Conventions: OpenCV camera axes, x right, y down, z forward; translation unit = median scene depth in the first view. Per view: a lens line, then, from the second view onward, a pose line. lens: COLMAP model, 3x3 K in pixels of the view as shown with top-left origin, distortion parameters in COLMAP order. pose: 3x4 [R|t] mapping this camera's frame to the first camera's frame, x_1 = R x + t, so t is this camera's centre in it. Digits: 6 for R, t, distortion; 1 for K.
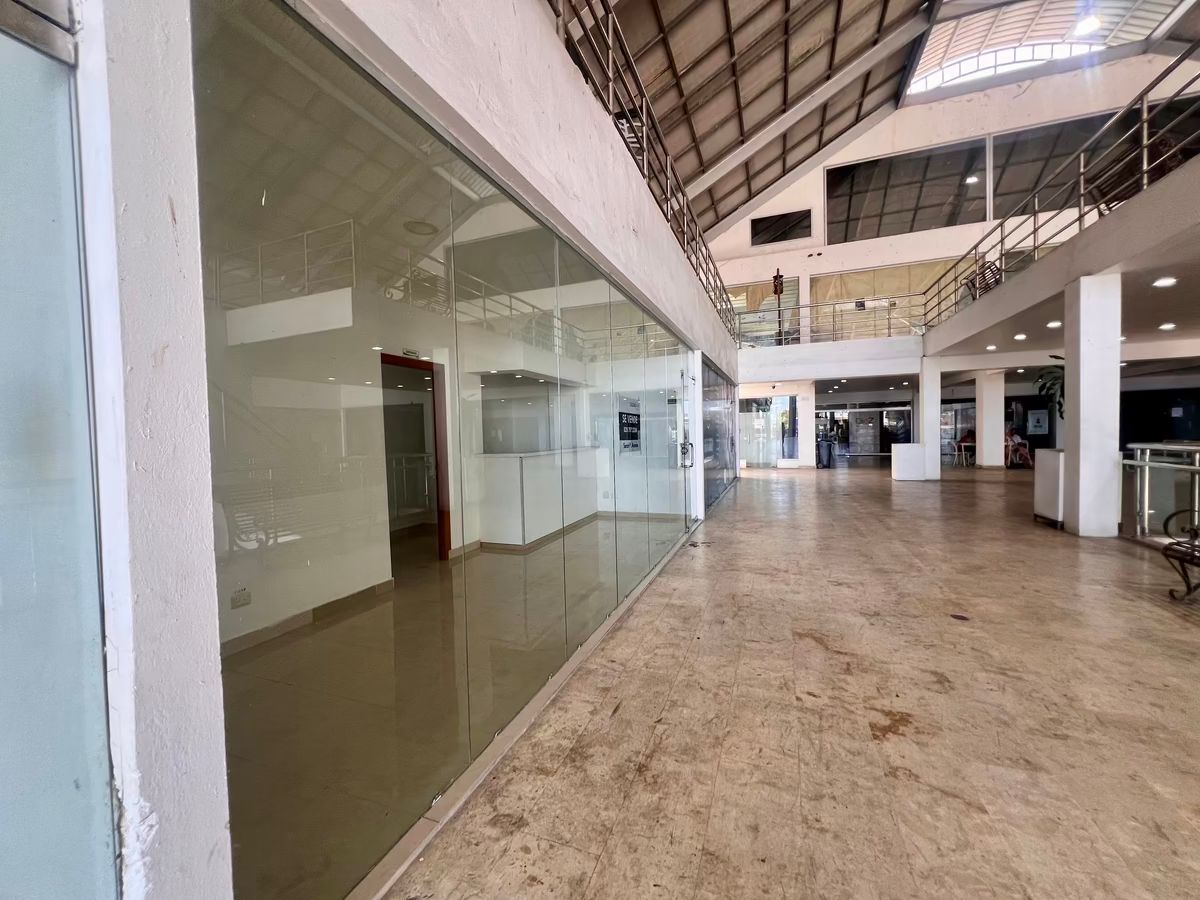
lens RADIAL K [[480.0, 0, 600.3], [0, 480.0, 454.5], [0, 0, 1]] dist [-0.001028, 0.001121]
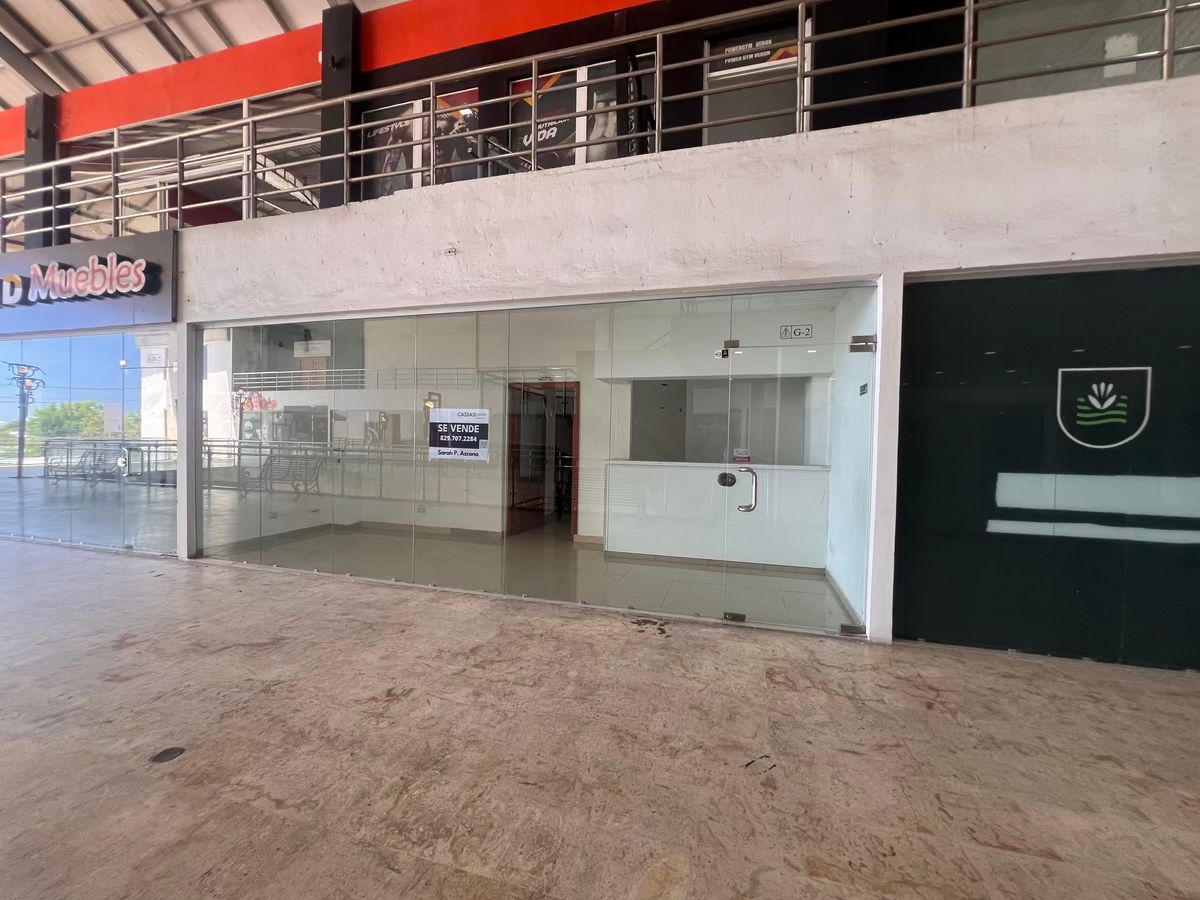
lens RADIAL K [[480.0, 0, 597.3], [0, 480.0, 449.1], [0, 0, 1]] dist [-0.001028, 0.001121]
pose [[0.077832, 0.049400, -0.995742, 1.234200], [-0.062087, 0.997073, 0.044613, -0.102197], [0.995031, 0.058351, 0.080671, 1.312949]]
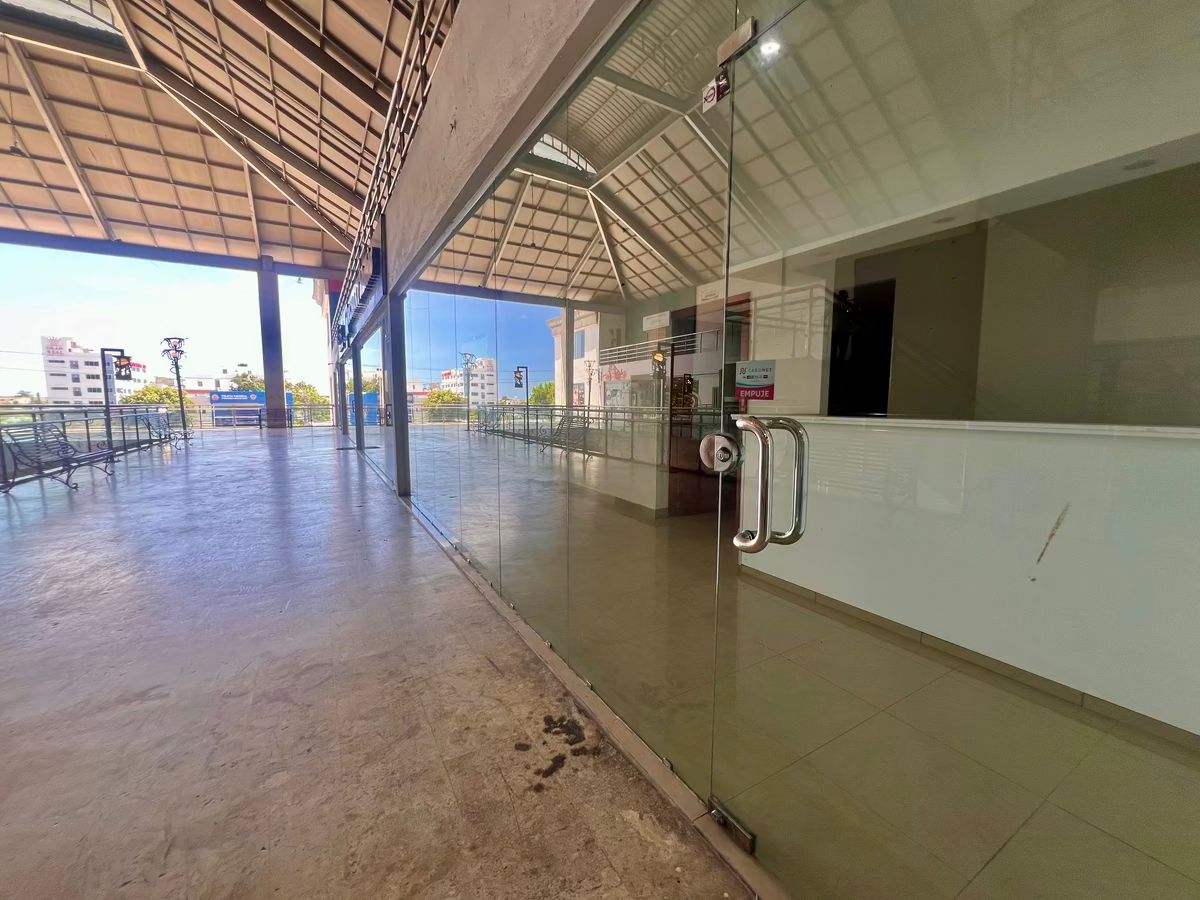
lens RADIAL K [[480.0, 0, 596.4], [0, 480.0, 448.8], [0, 0, 1]] dist [-0.001028, 0.001121]
pose [[-0.627637, 0.100675, -0.771969, 0.616261], [-0.017096, 0.989582, 0.142954, -0.062703], [0.778319, 0.102921, -0.619377, 1.800442]]
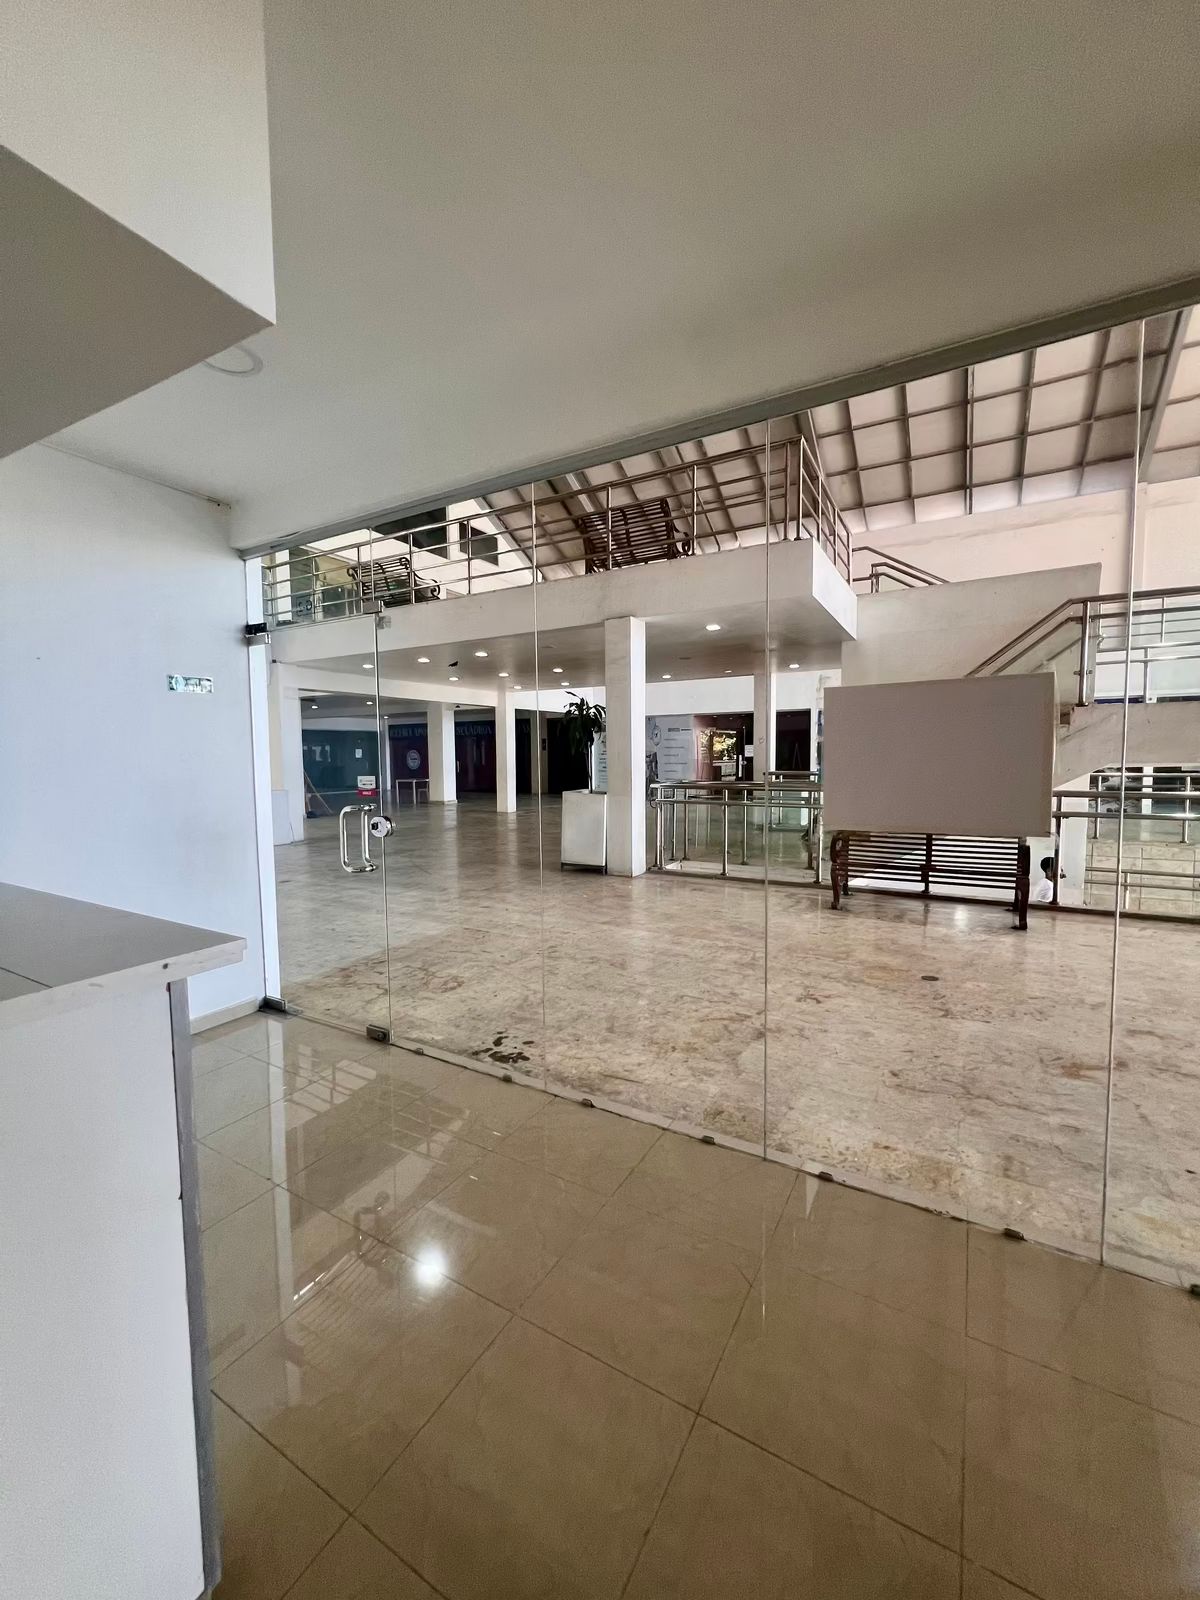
lens RADIAL K [[640.1, 0, 604.6], [0, 640.1, 798.1], [0, 0, 1]] dist [-0.001028, 0.001121]
pose [[0.157320, -0.041687, 0.986667, -0.469252], [0.046845, 0.998299, 0.034709, -0.063735], [-0.986436, 0.040760, 0.159005, 1.245144]]
